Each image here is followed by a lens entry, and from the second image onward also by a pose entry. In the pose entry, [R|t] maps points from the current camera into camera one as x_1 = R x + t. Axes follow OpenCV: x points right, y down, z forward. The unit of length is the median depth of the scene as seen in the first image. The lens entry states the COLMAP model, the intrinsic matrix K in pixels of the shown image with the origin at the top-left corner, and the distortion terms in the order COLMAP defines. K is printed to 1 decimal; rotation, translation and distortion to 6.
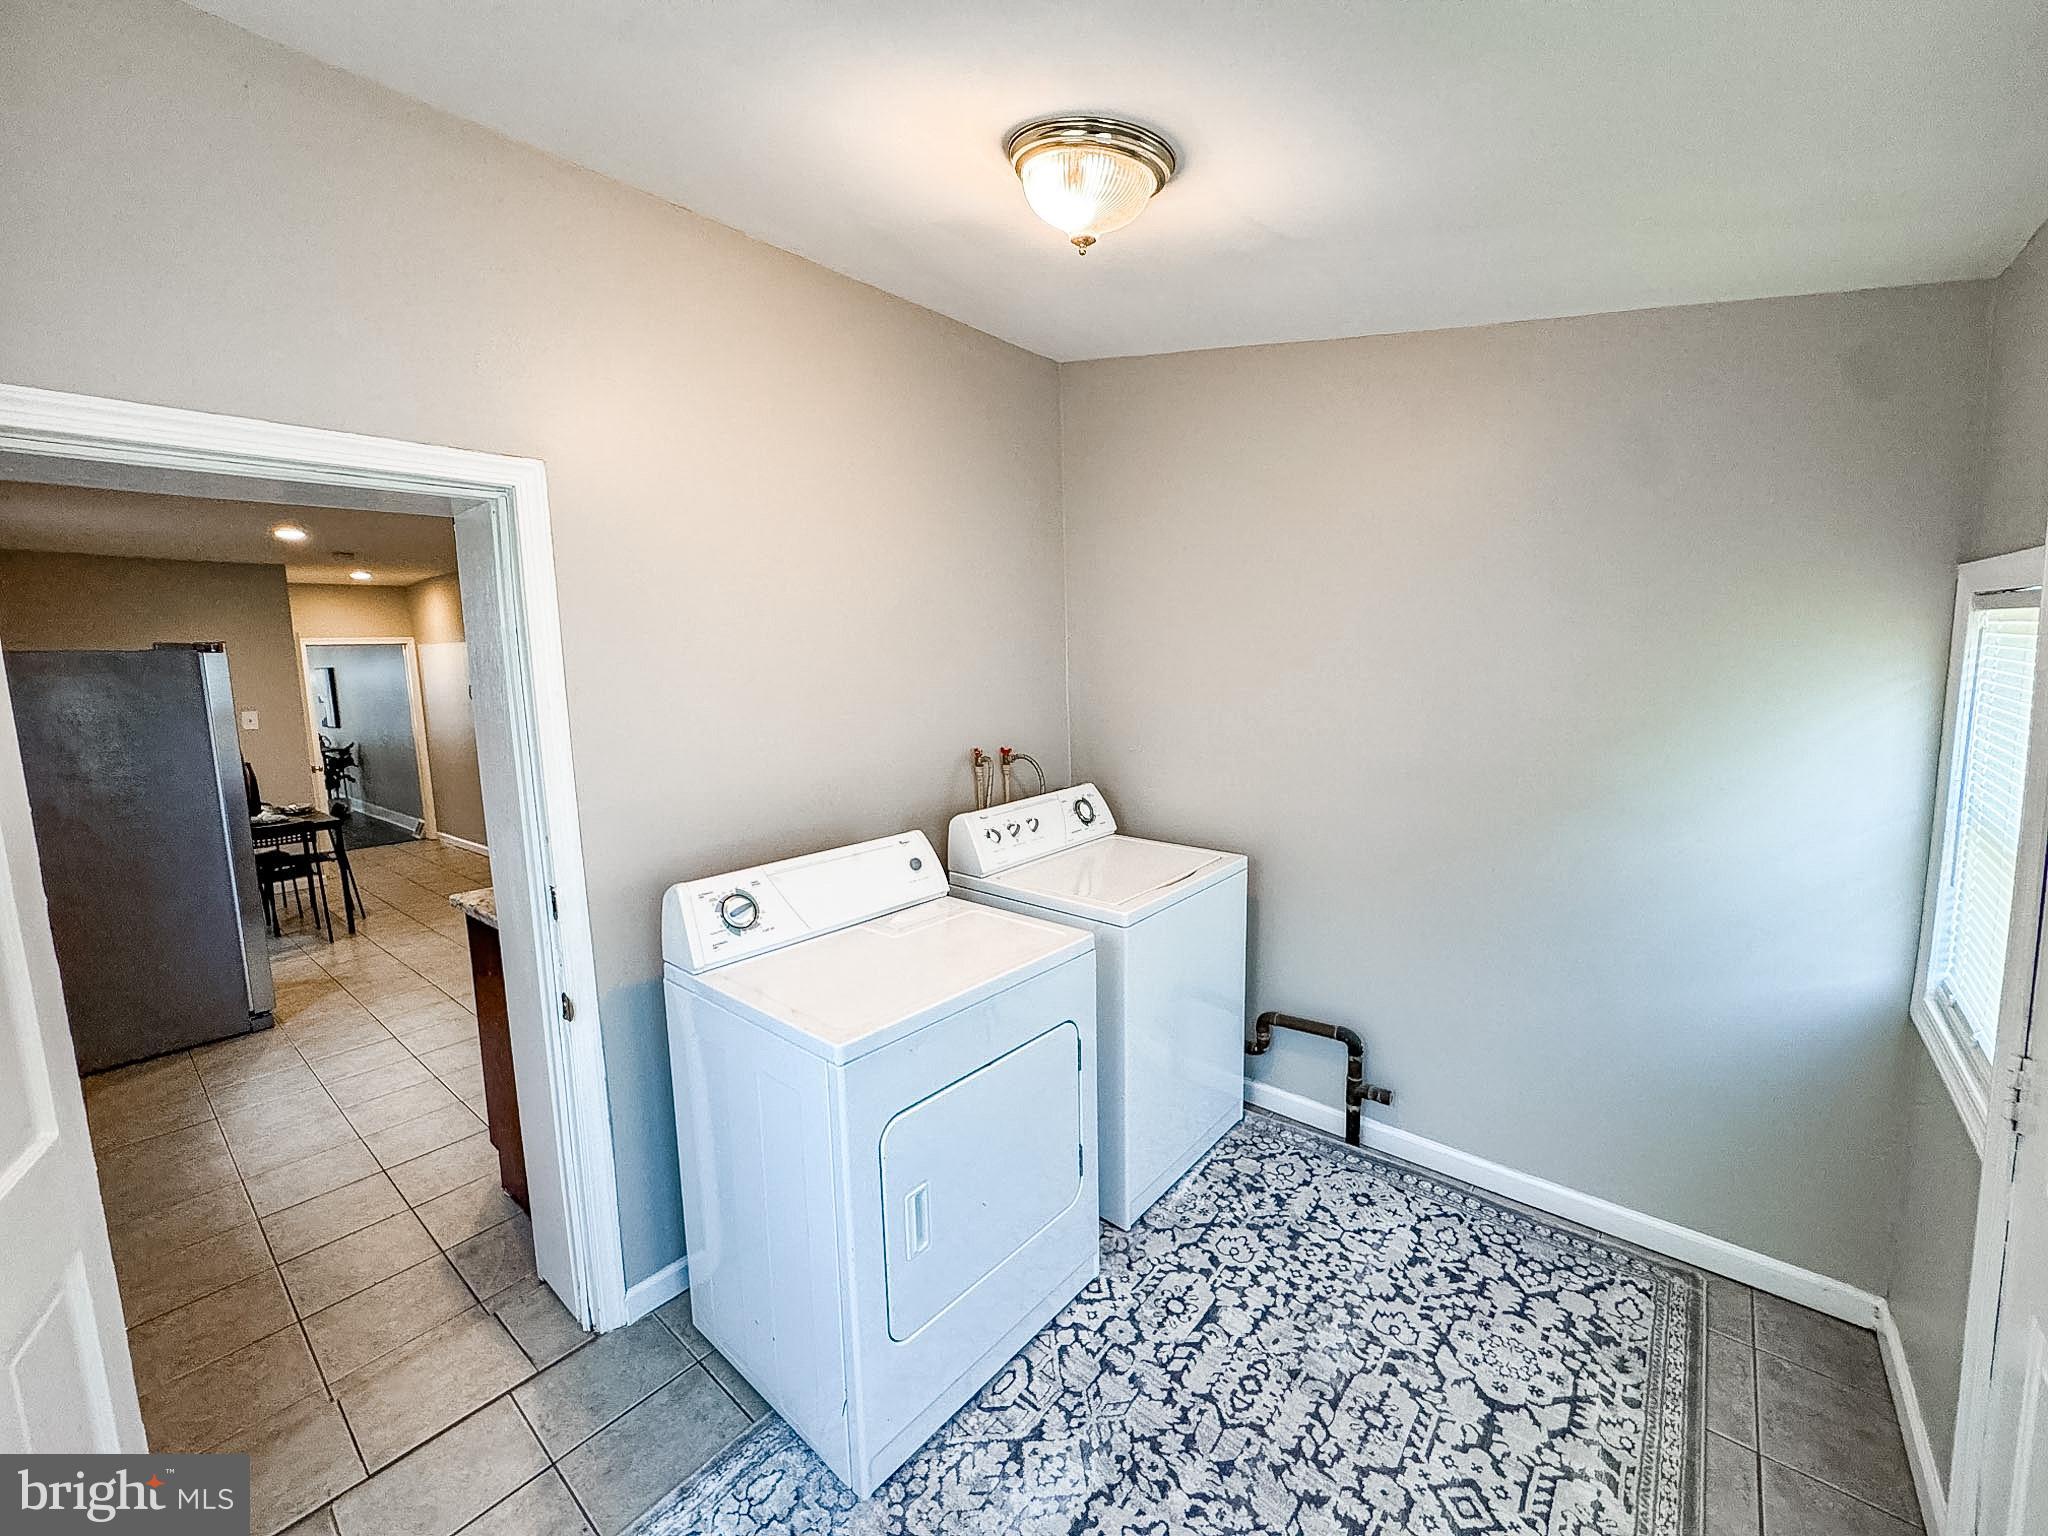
lens RADIAL K [[818.6, 0, 1020.4], [0, 818.6, 766.3], [0, 0, 1]] dist [-0.004119, 0.000680]
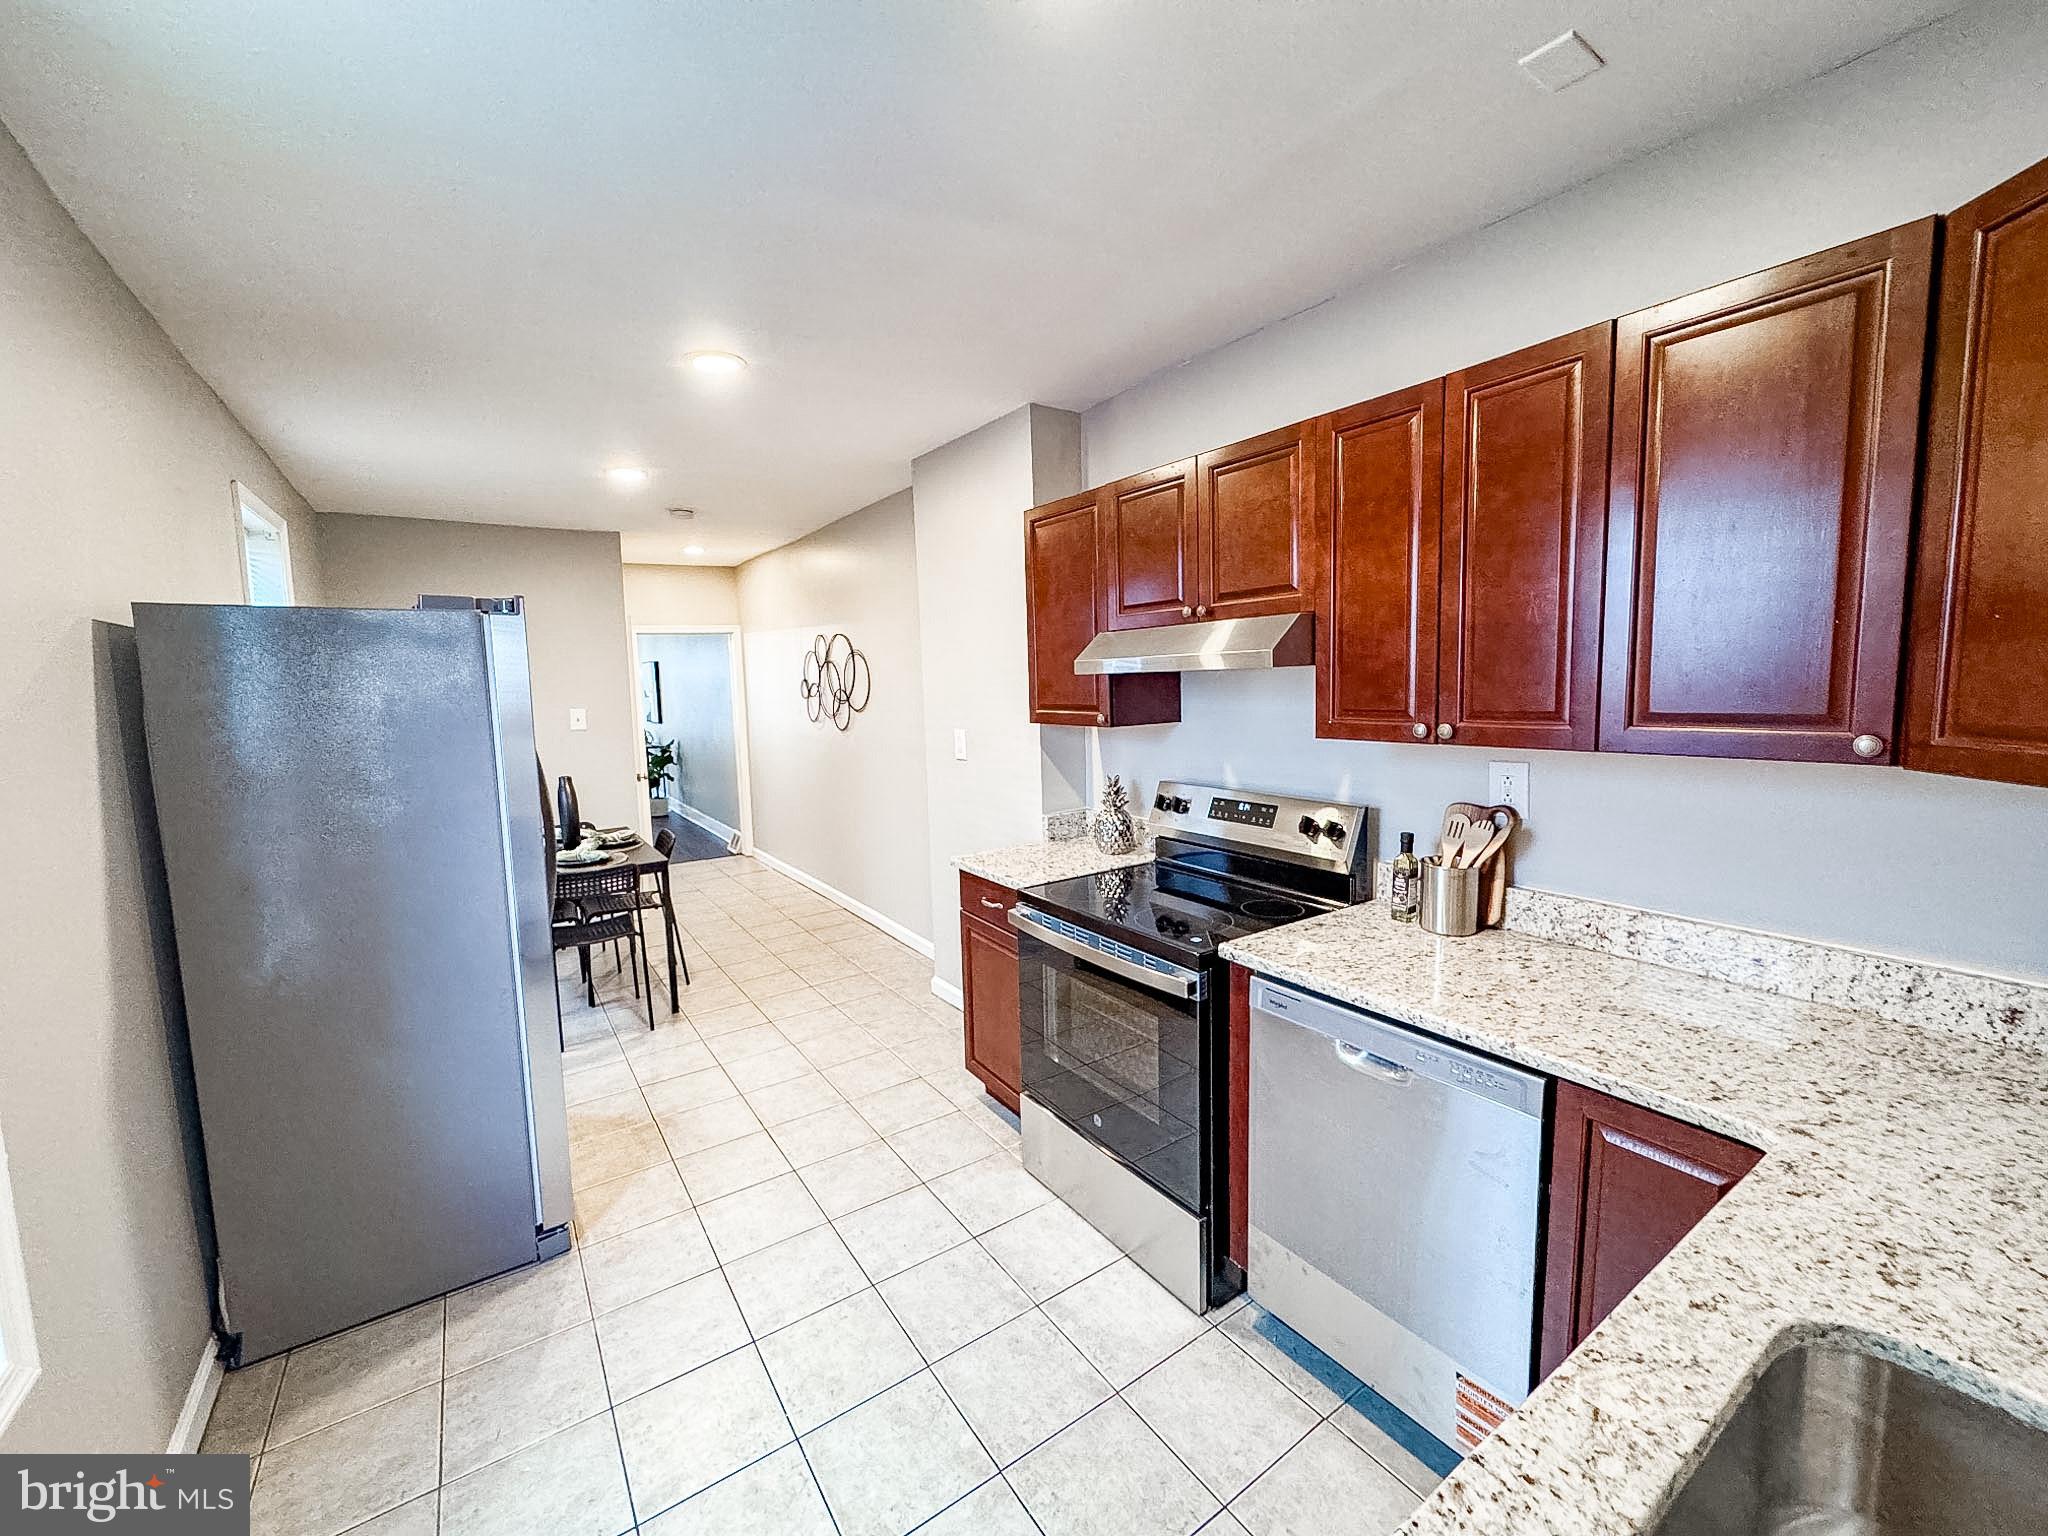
lens RADIAL K [[818.6, 0, 1026.1], [0, 818.6, 766.2], [0, 0, 1]] dist [-0.004119, 0.000680]
pose [[0.963439, 0.039669, -0.264974, -0.215149], [-0.040489, 0.999177, 0.002370, -0.022345], [0.264850, 0.008445, 0.964253, 0.243574]]
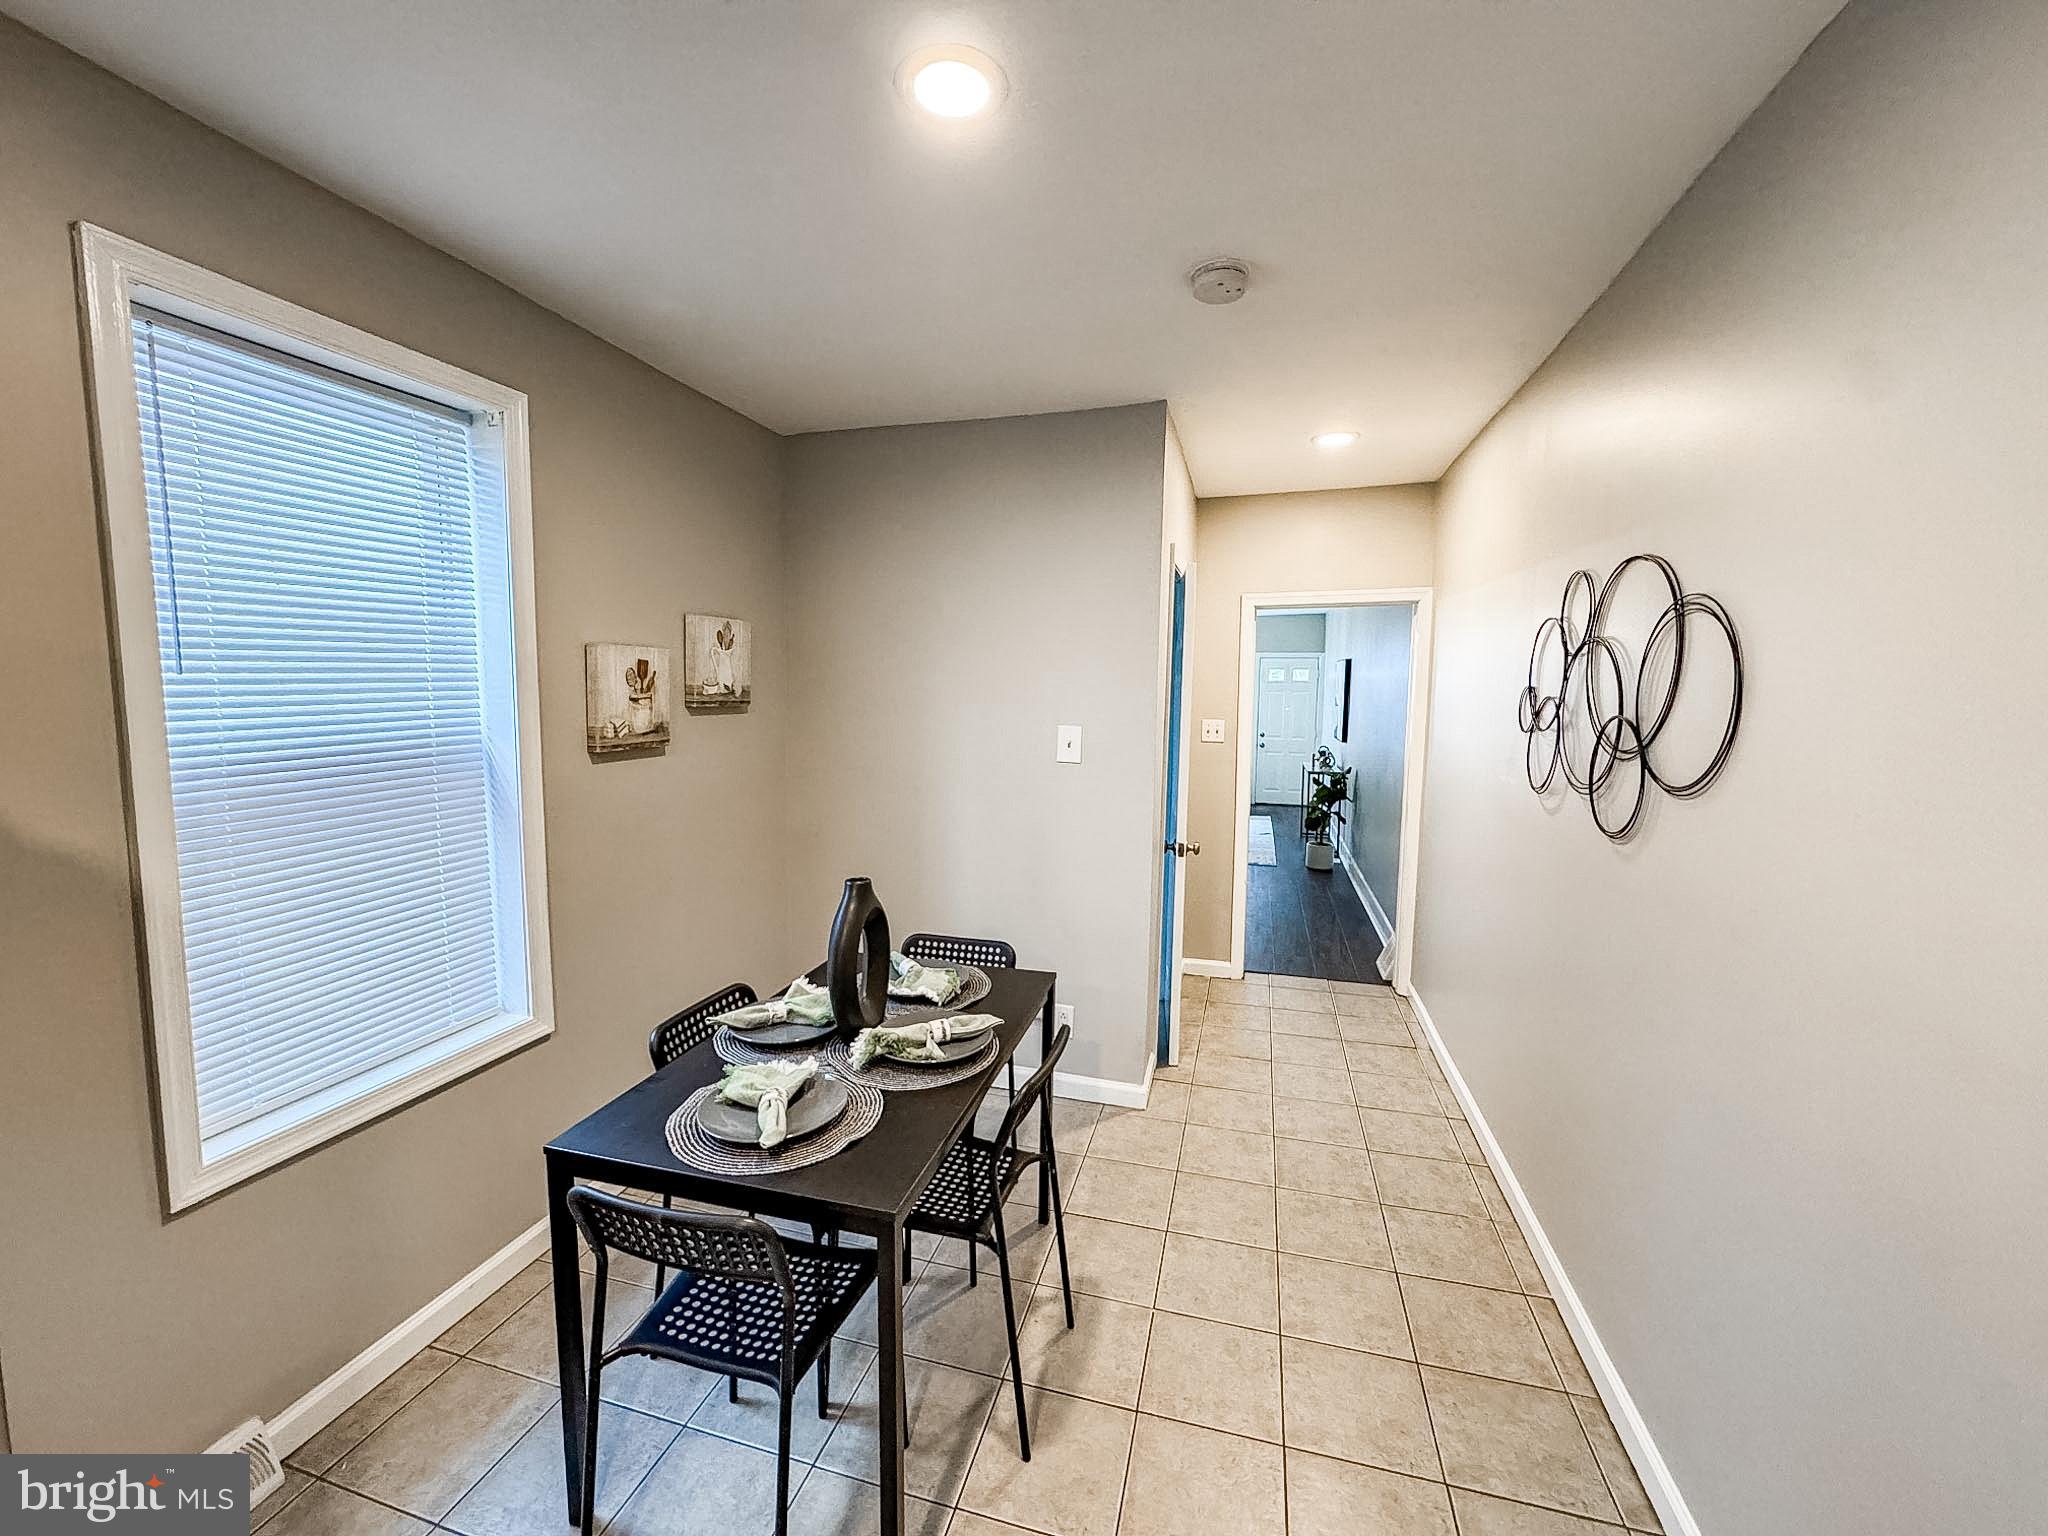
lens RADIAL K [[818.6, 0, 1015.5], [0, 818.6, 769.8], [0, 0, 1]] dist [-0.004119, 0.000680]
pose [[0.401018, 0.127773, -0.907115, -0.401189], [-0.131477, 0.988001, 0.081043, -0.059619], [0.906586, 0.086765, 0.413006, 0.603360]]
